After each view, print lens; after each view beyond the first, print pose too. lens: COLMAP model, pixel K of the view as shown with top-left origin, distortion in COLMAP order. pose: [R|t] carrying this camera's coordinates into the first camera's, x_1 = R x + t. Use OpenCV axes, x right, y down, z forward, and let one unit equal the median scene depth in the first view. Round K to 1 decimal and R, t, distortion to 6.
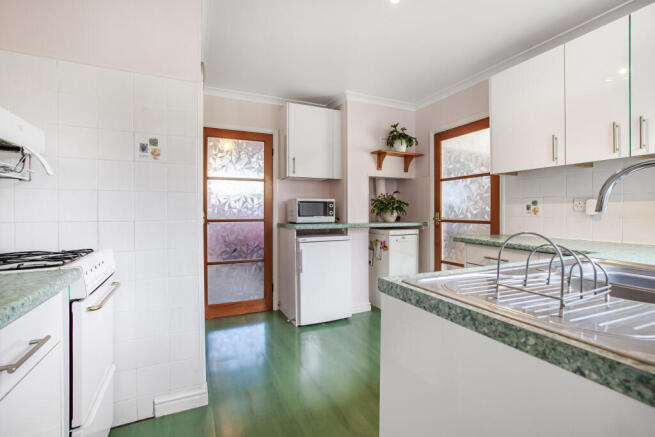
lens RADIAL K [[308.5, 0, 330.9], [0, 308.5, 224.8], [0, 0, 1]] dist [-0.074016, 0.039961]
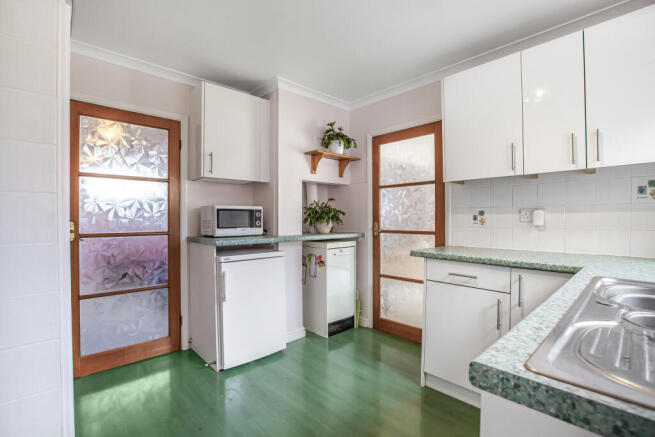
lens RADIAL K [[308.5, 0, 330.9], [0, 308.5, 224.8], [0, 0, 1]] dist [-0.074016, 0.039961]
pose [[0.949857, -0.005952, 0.312629, -0.070270], [0.012691, 0.999729, -0.019527, -0.016615], [-0.312428, 0.022515, 0.949675, 0.167531]]
